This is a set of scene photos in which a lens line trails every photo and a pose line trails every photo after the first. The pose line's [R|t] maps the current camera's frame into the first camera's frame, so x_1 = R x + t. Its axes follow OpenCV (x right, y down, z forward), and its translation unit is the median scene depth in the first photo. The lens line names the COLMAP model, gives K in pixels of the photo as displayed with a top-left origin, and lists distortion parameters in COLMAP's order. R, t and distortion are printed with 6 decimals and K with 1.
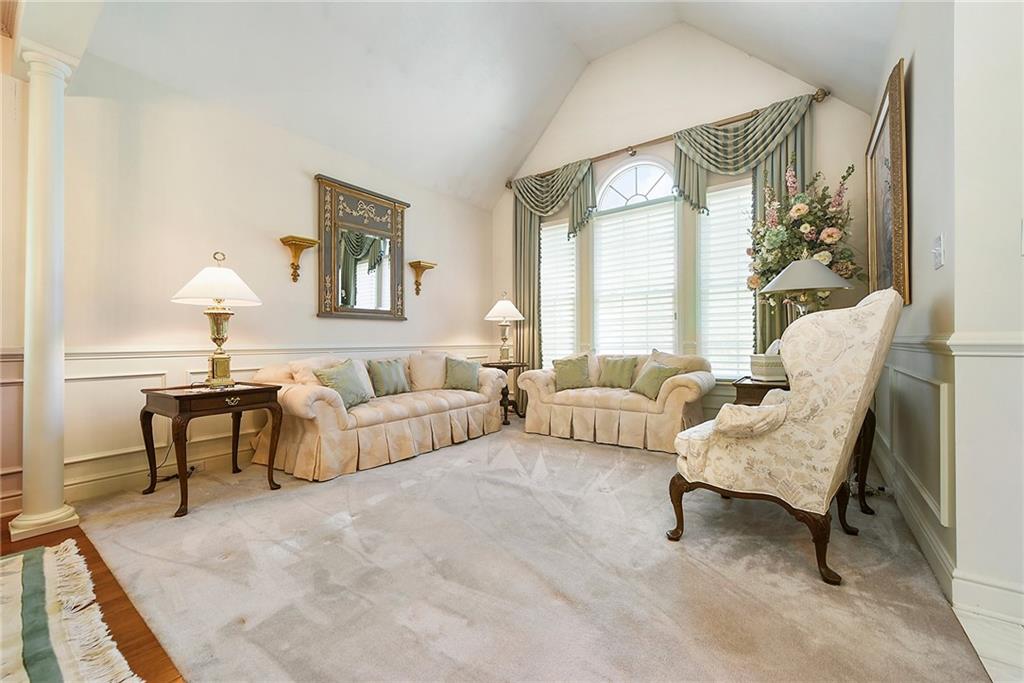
lens RADIAL K [[405.0, 0, 512.0], [0, 405.0, 341.5], [0, 0, 1]] dist [0.002250, -0.000012]
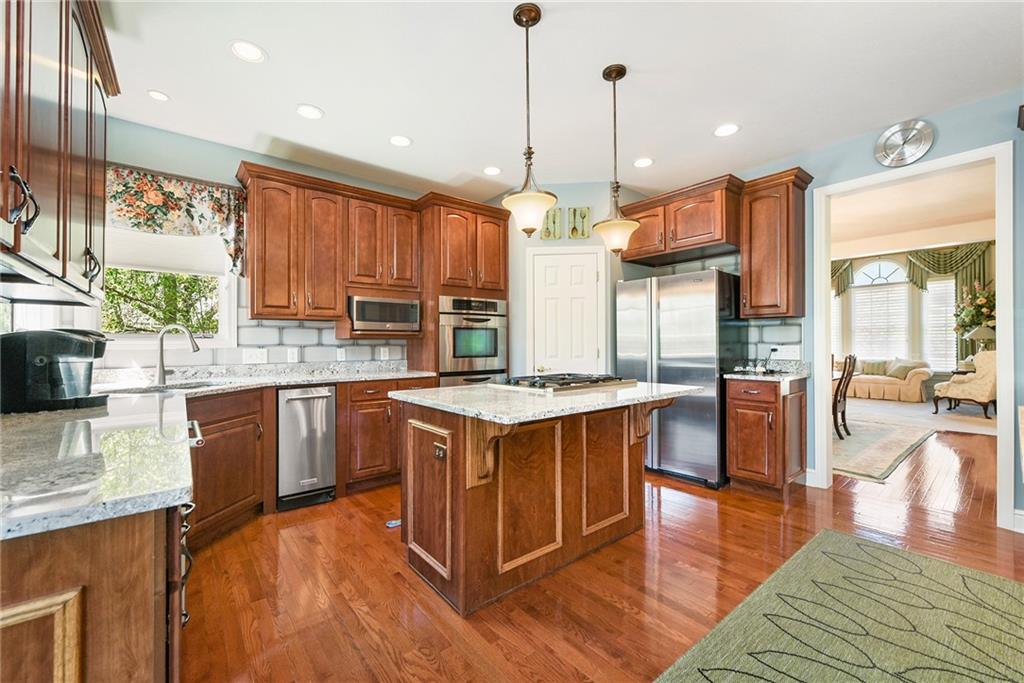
lens RADIAL K [[410.4, 0, 516.8], [0, 410.4, 337.0], [0, 0, 1]] dist [-0.001338, -0.000177]
pose [[0.969108, 0.000941, -0.246635, -1.232054], [-0.002709, 0.999973, -0.006831, -0.077662], [0.246622, 0.007289, 0.969084, -1.836532]]
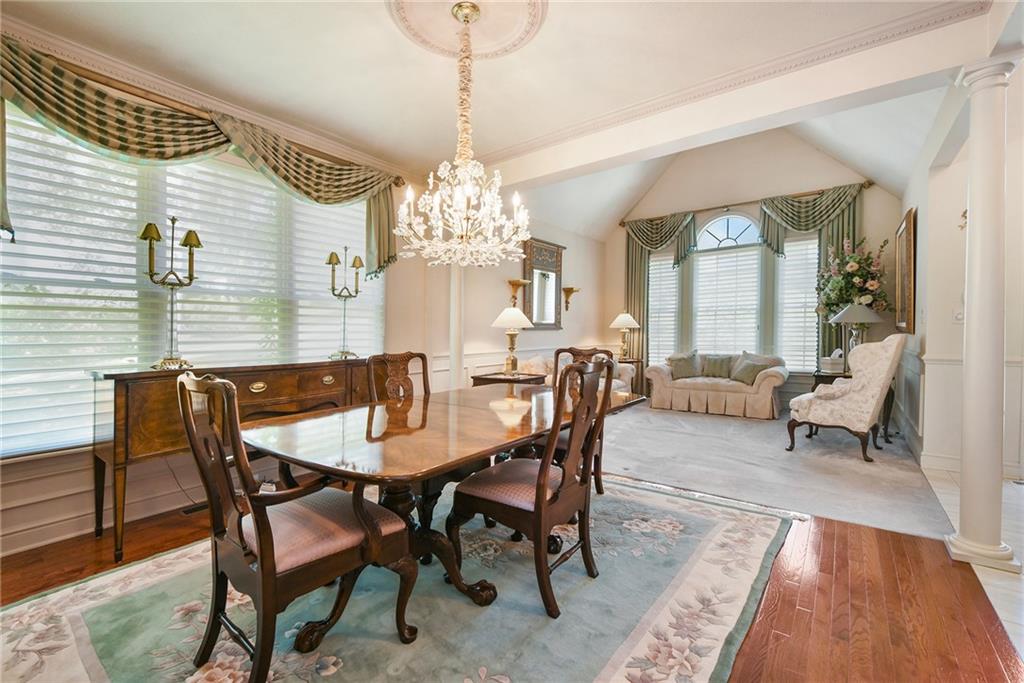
lens RADIAL K [[421.5, 0, 509.4], [0, 421.5, 342.6], [0, 0, 1]] dist [-0.000530, -0.000274]
pose [[0.999241, 0.002716, -0.038854, -0.522488], [-0.001598, 0.999585, 0.028755, -0.064548], [0.038916, -0.028671, 0.998831, -0.651792]]
